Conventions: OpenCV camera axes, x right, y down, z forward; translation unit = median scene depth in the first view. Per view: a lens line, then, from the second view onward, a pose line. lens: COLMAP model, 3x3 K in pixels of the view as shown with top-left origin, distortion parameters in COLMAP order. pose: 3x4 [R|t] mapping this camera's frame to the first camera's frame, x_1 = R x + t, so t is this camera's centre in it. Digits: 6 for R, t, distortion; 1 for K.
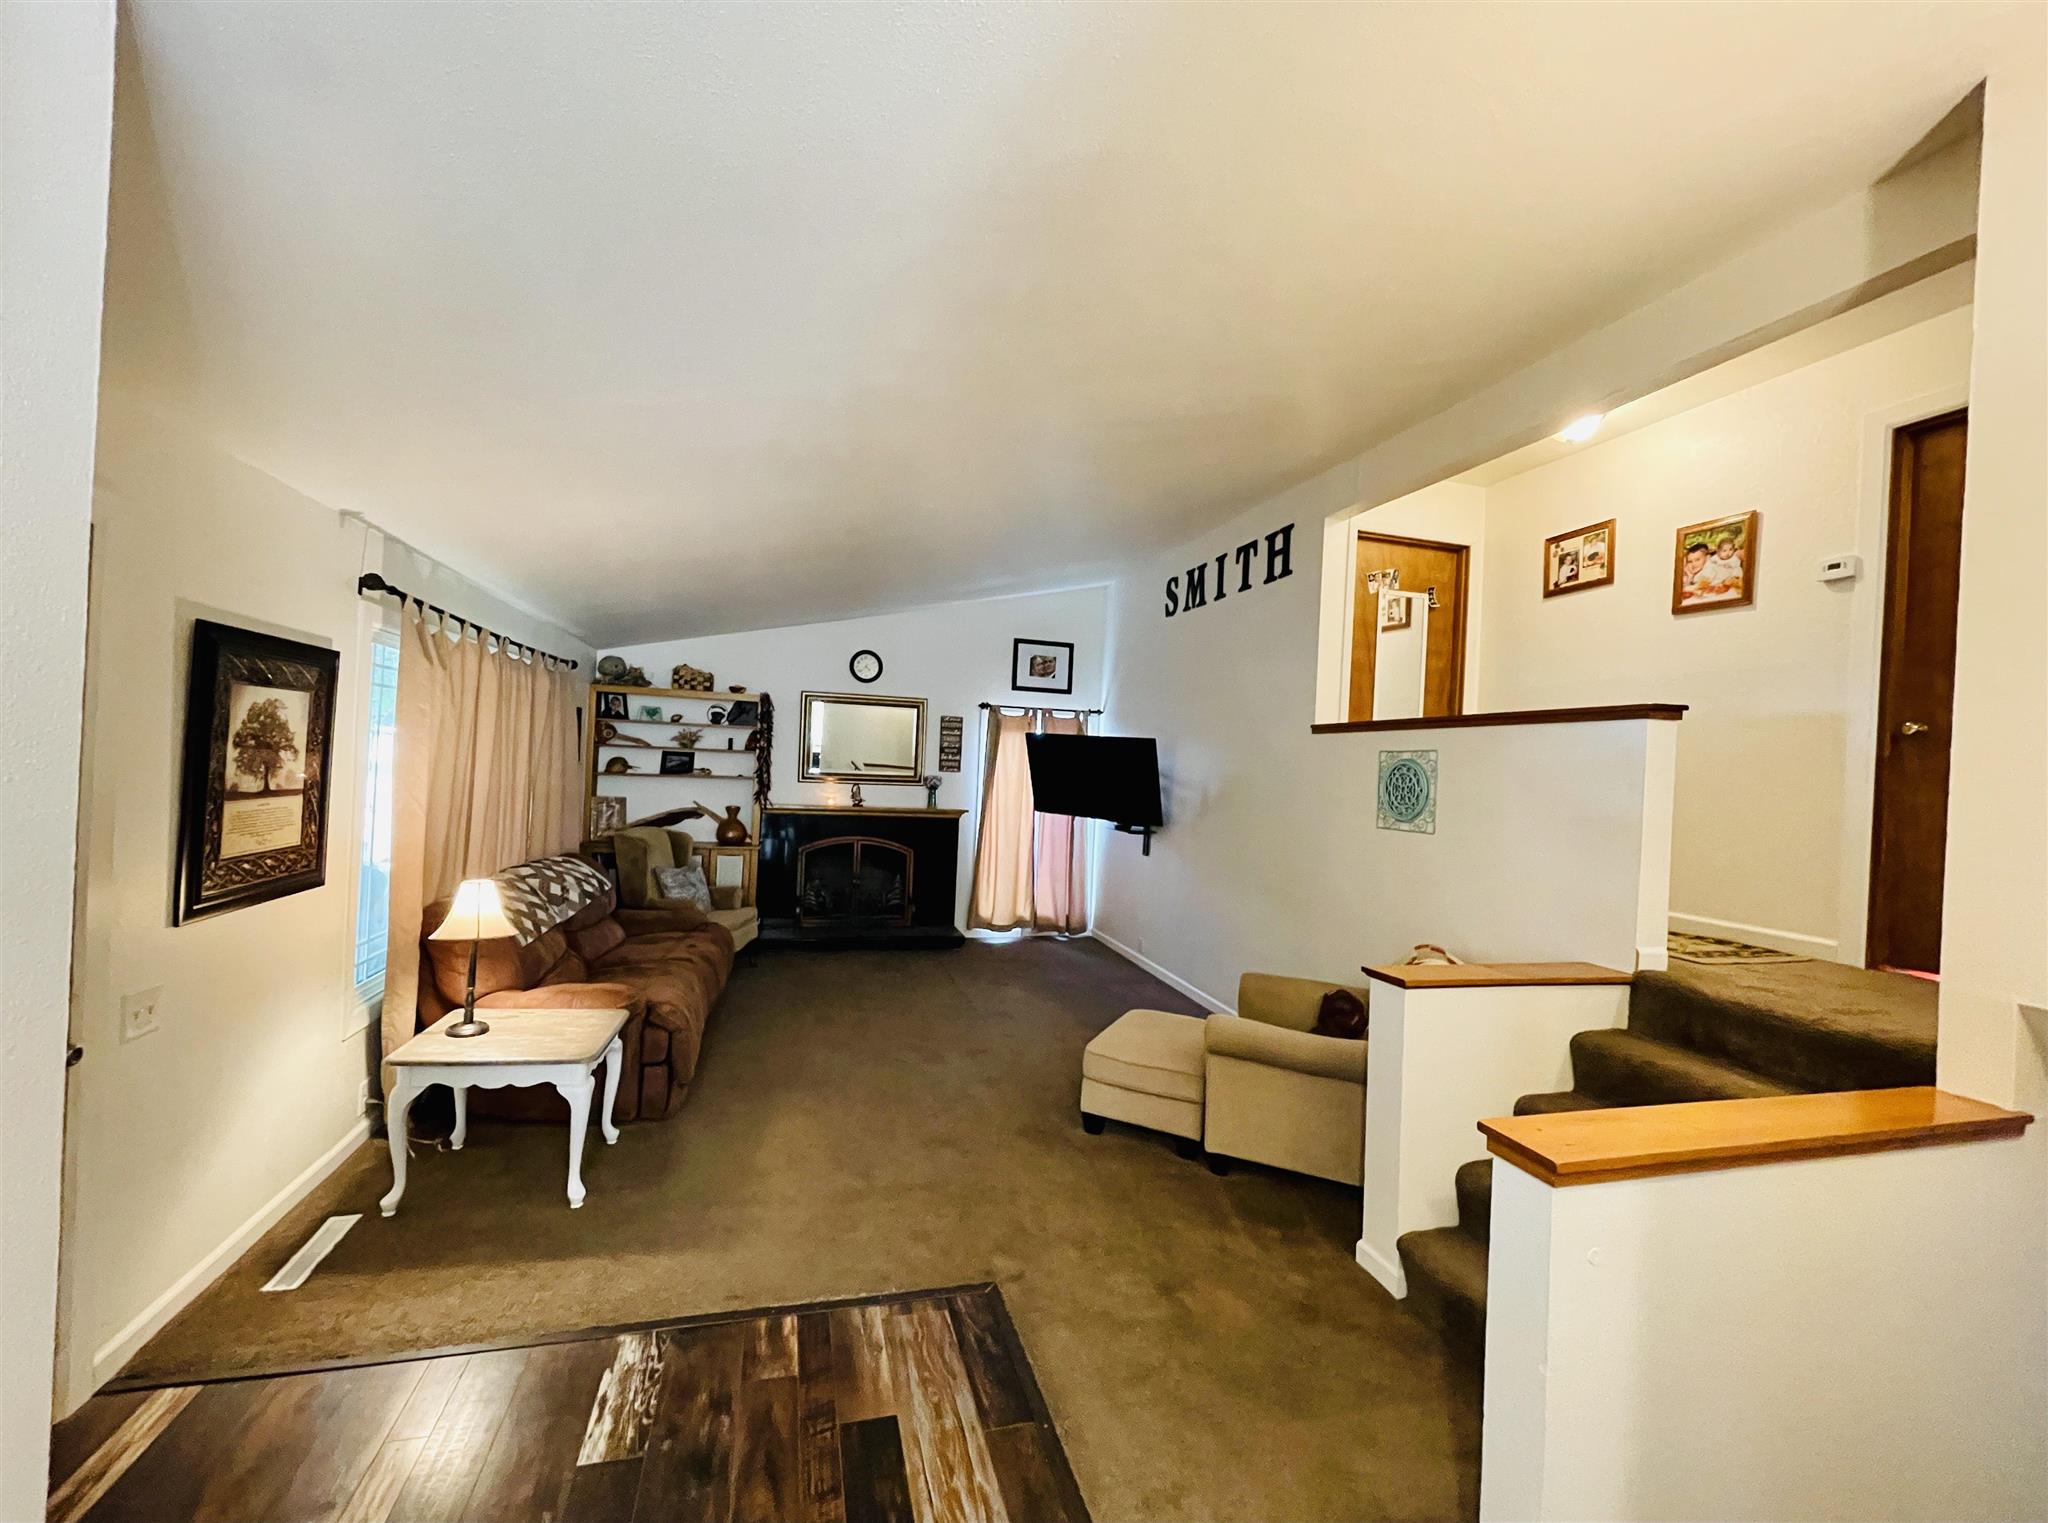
lens RADIAL K [[822.9, 0, 1014.5], [0, 822.9, 764.4], [0, 0, 1]] dist [-0.010202, -0.000143]
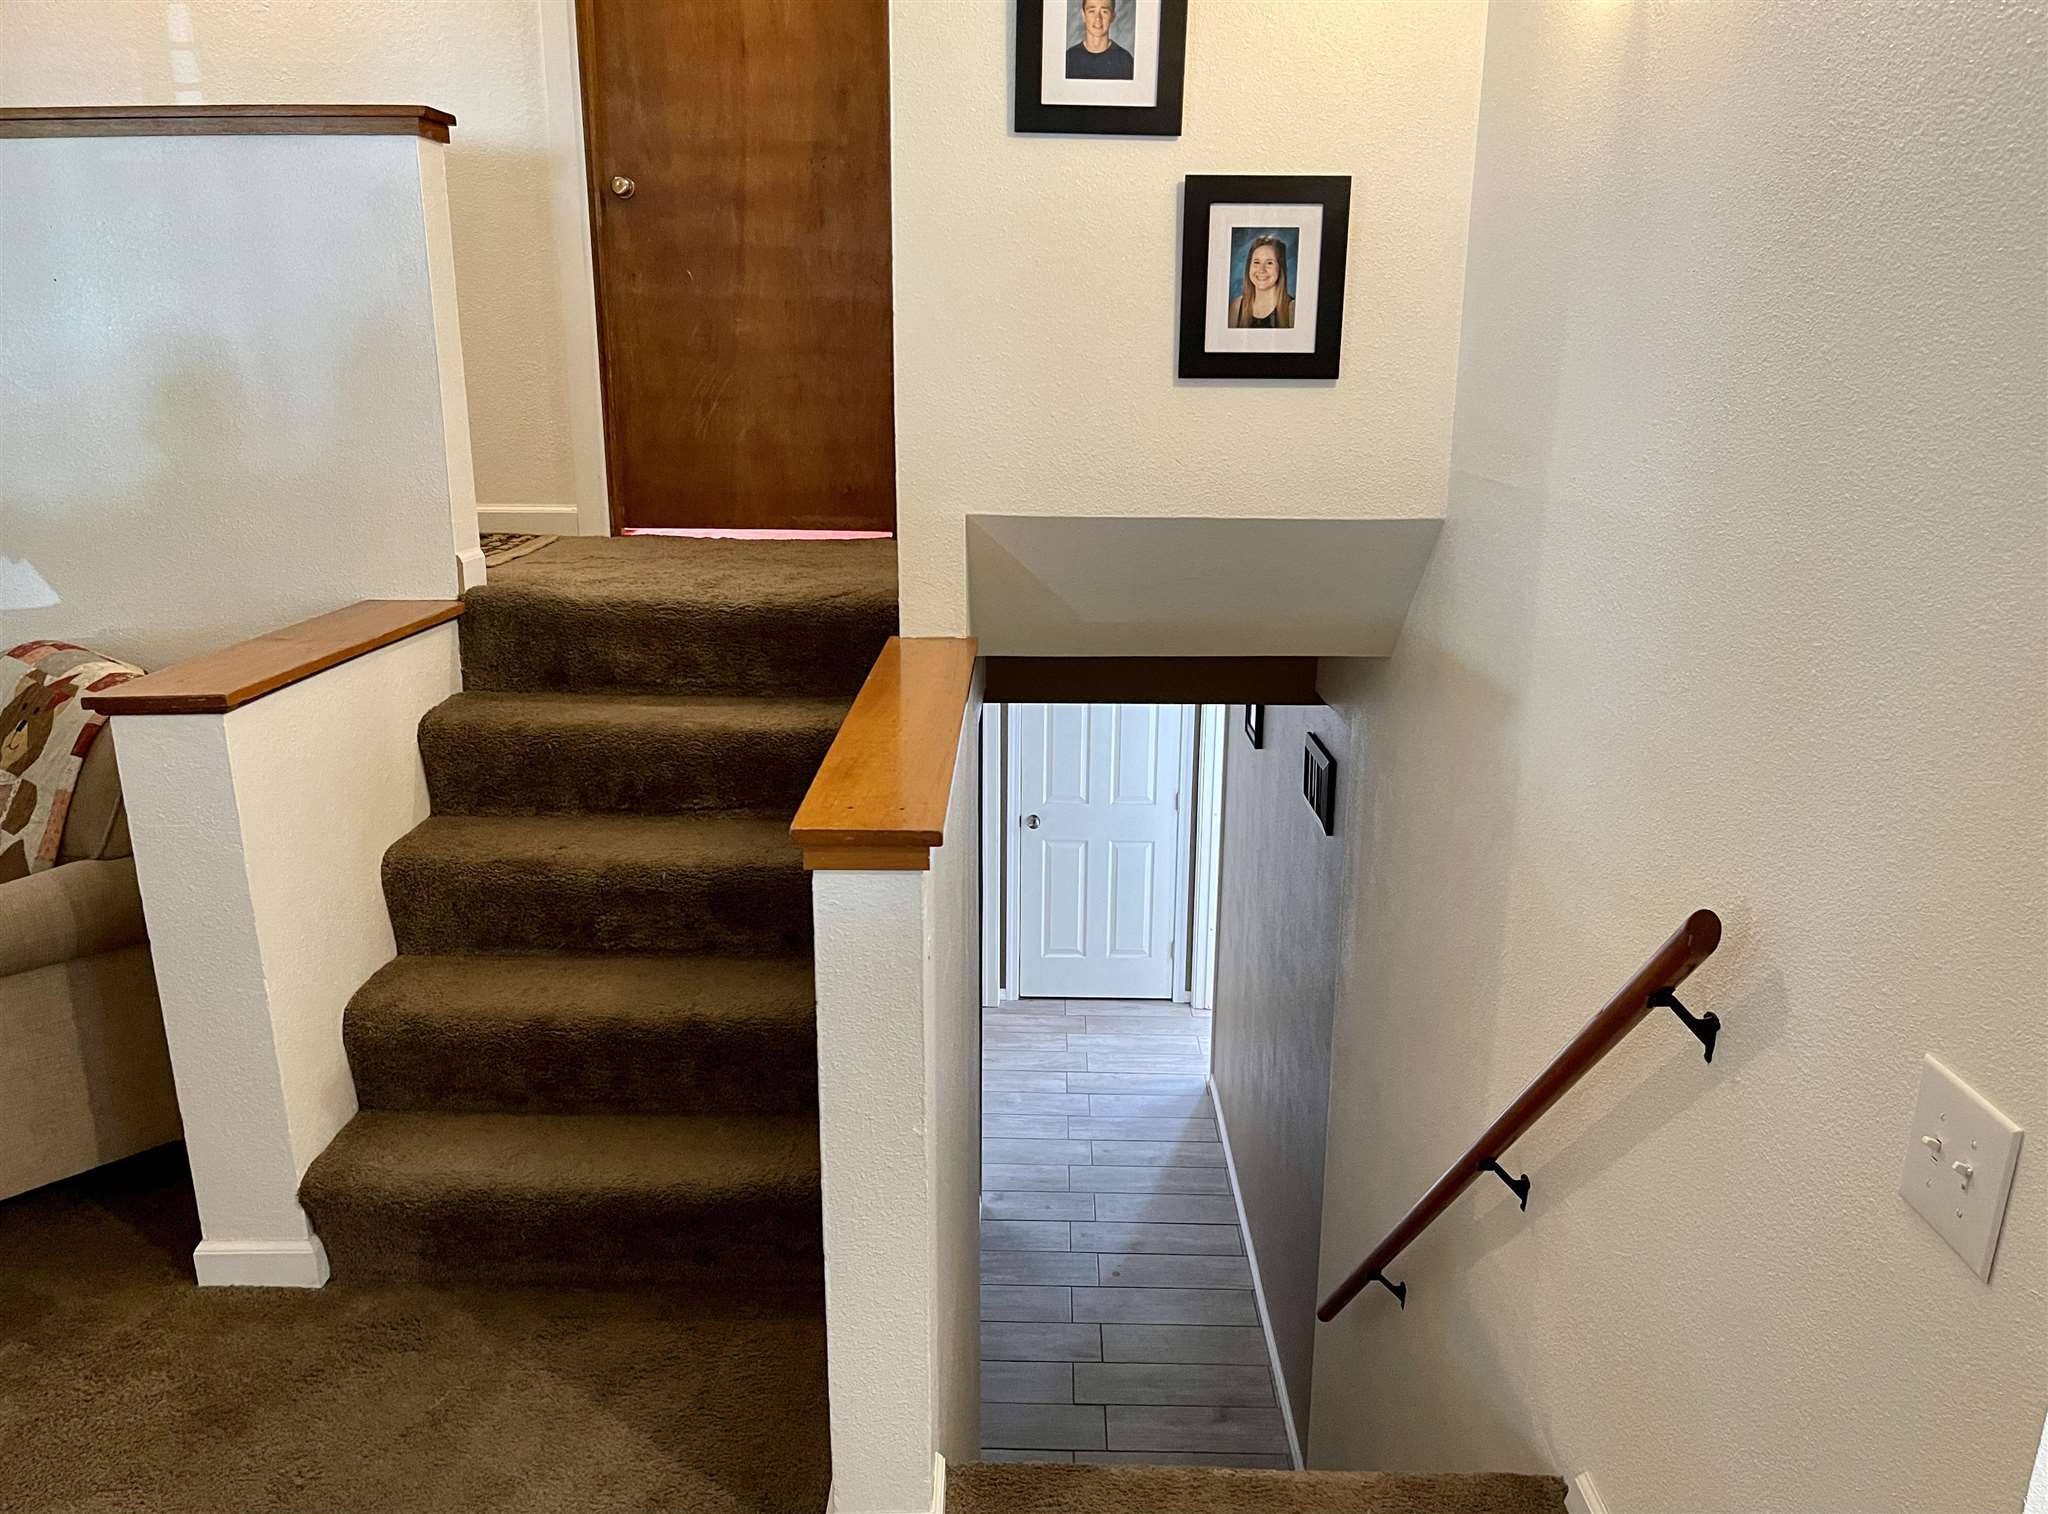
lens RADIAL K [[1552.0, 0, 1028.9], [0, 1552.0, 756.7], [0, 0, 1]] dist [0.055080, -0.063479]
pose [[0.262075, -0.288205, 0.921007, -0.136662], [0.002853, 0.954592, 0.297903, 0.017427], [-0.965043, -0.075445, 0.250997, 0.189512]]
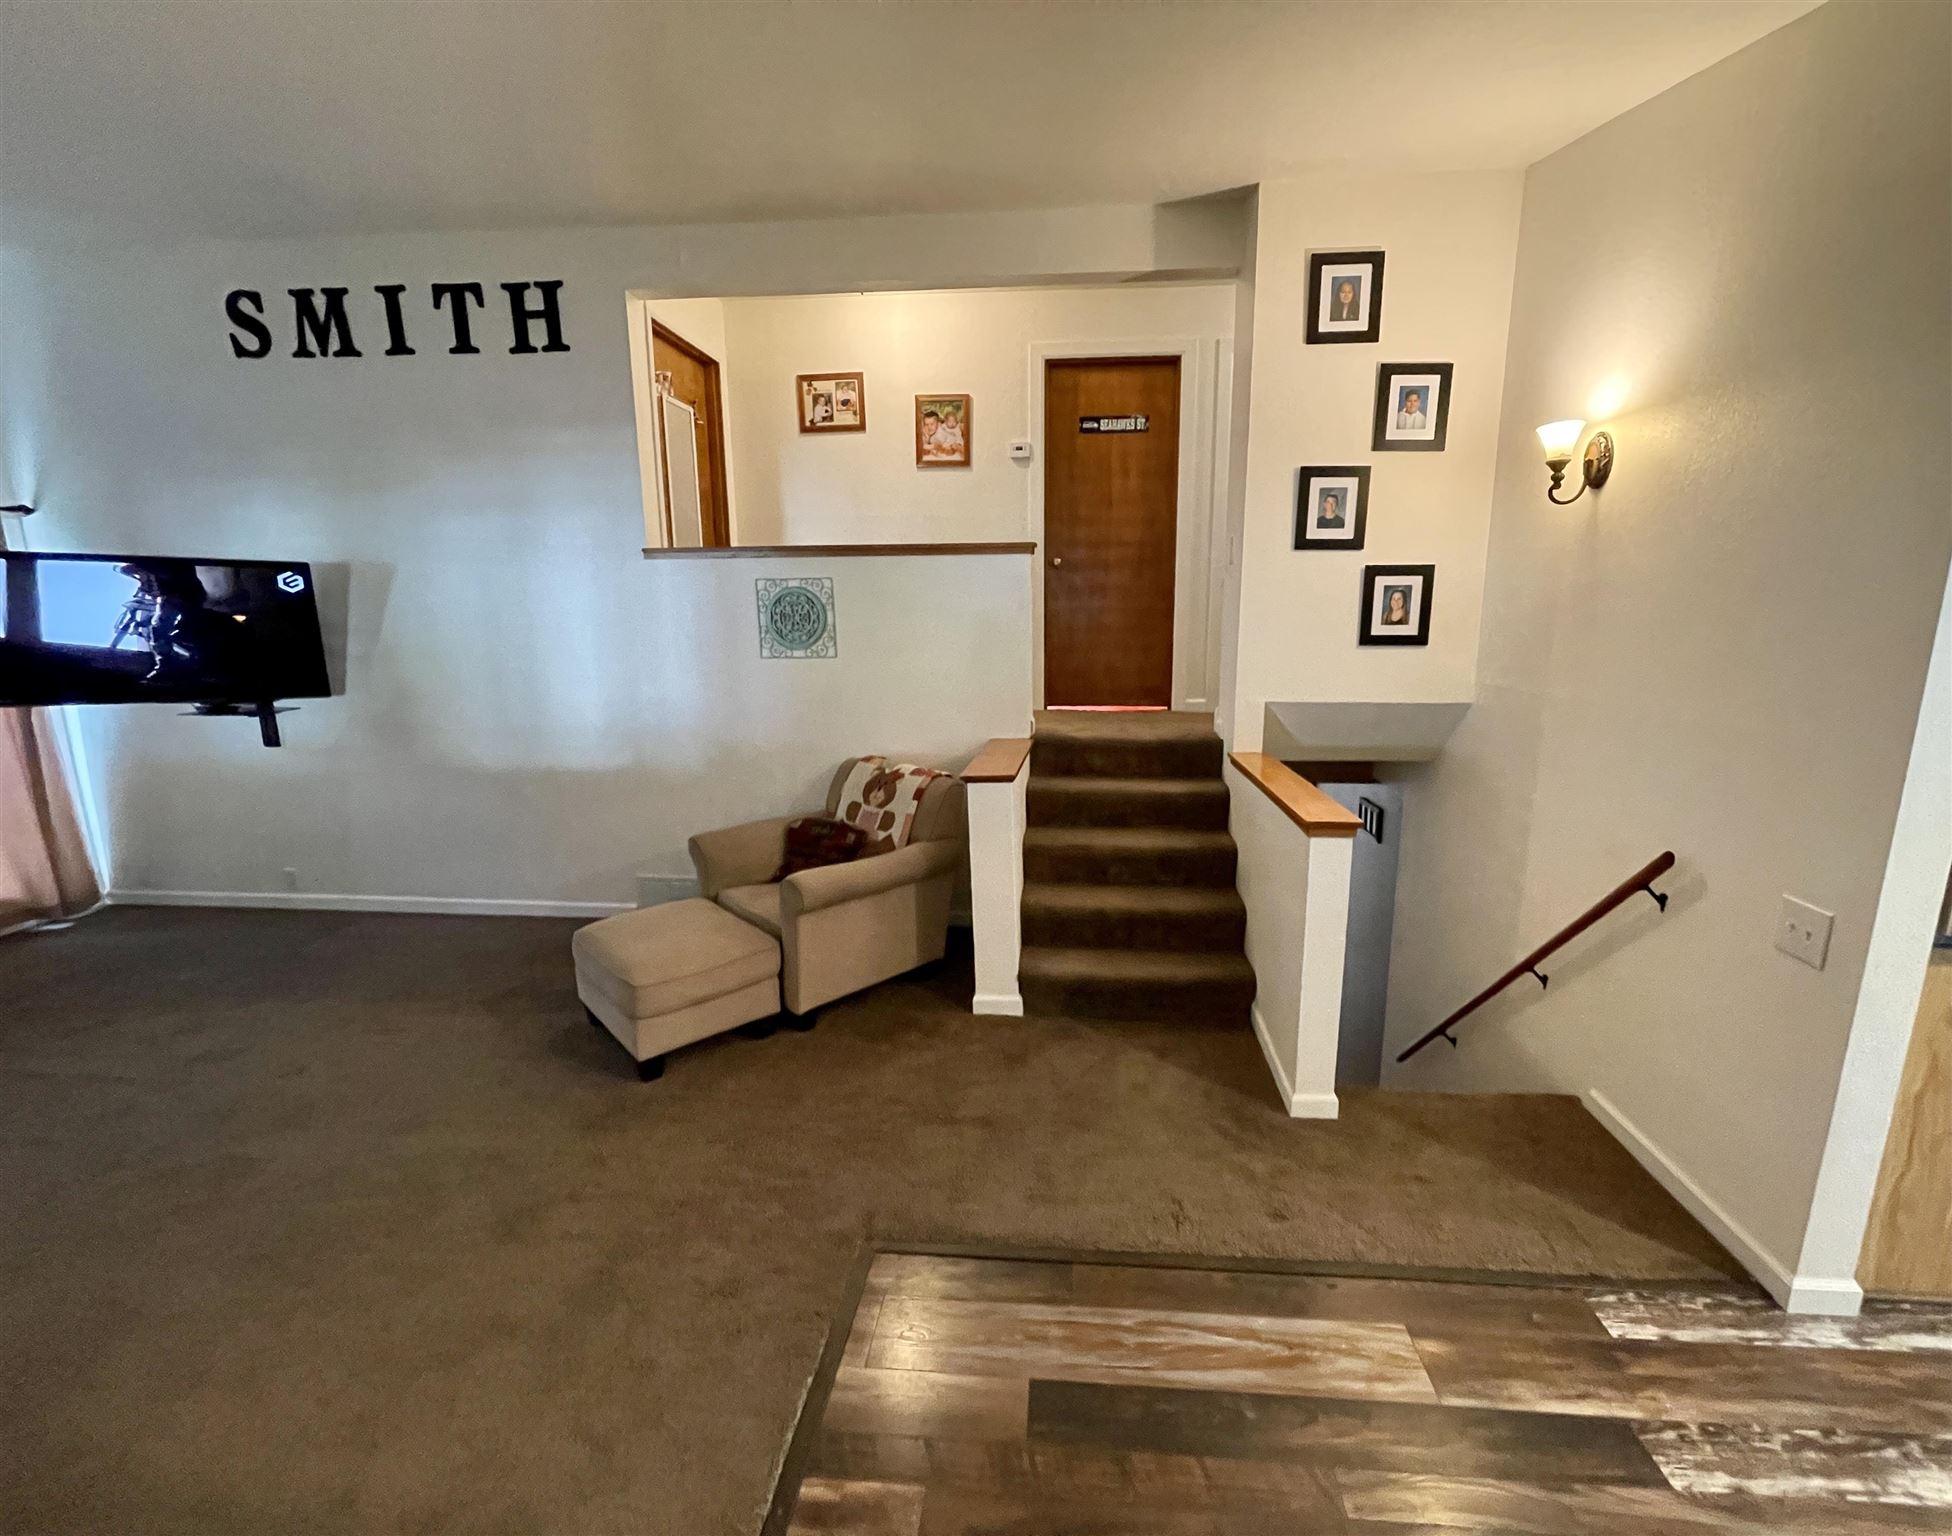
lens RADIAL K [[821.8, 0, 1012.4], [0, 821.8, 760.0], [0, 0, 1]] dist [-0.001840, -0.000820]
pose [[0.333950, -0.220246, 0.916498, -0.362088], [0.020626, 0.973793, 0.226499, -0.019728], [-0.942365, -0.056736, 0.329741, 0.344757]]
